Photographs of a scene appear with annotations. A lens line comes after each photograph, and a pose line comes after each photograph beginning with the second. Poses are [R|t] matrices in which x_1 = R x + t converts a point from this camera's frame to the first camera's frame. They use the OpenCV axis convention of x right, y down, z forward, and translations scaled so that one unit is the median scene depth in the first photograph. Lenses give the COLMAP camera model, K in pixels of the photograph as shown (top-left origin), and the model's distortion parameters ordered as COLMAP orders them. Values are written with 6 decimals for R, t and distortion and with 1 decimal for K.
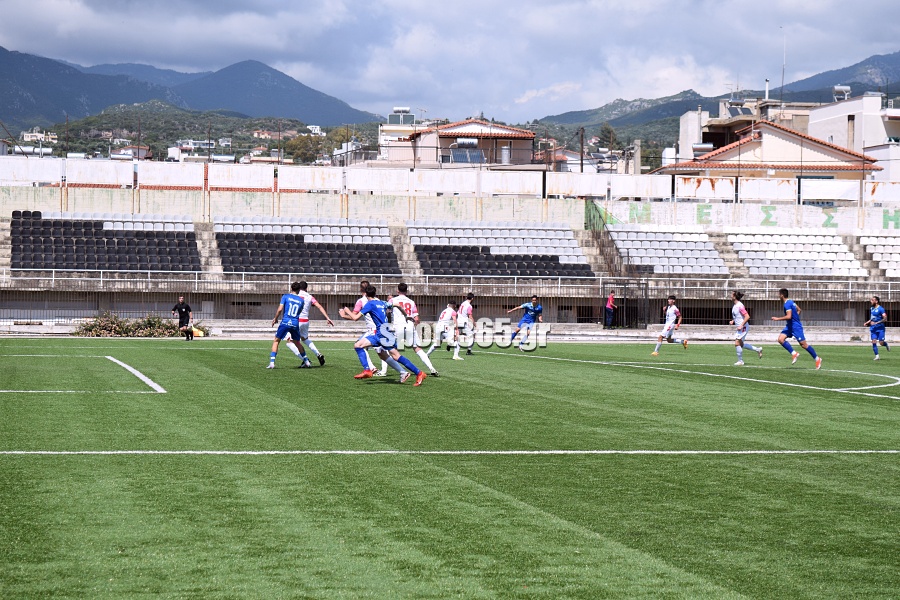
lens RADIAL K [[2030.1, 0, 445.6], [0, 2030.1, 305.1], [0, 0, 1]] dist [0.065936, 0.166910]
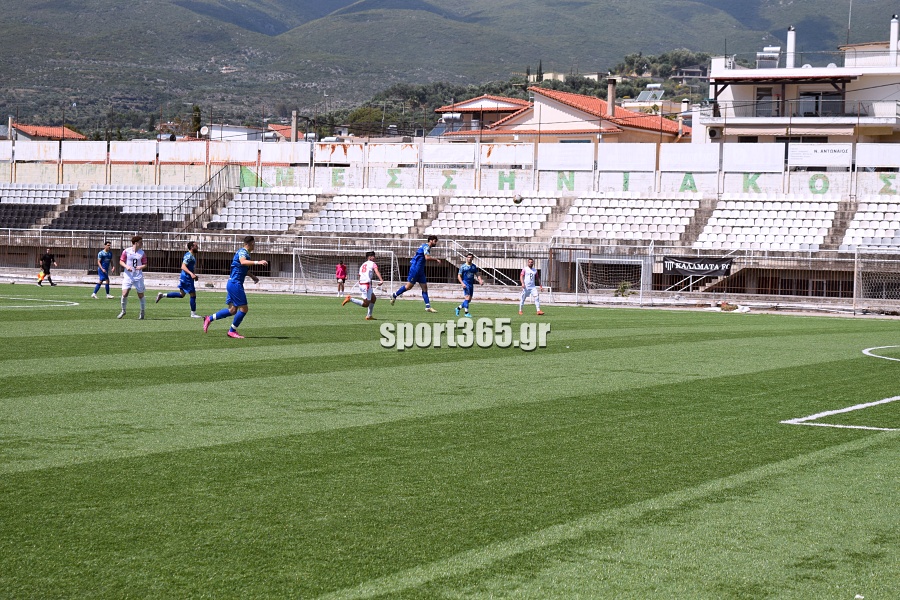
lens RADIAL K [[2030.1, 0, 445.6], [0, 2030.1, 305.1], [0, 0, 1]] dist [0.065936, 0.166910]
pose [[0.800746, 0.024290, -0.598512, 0.873548], [-0.022407, 0.999693, 0.010594, 0.011368], [0.598585, 0.004928, 0.801044, 0.174898]]
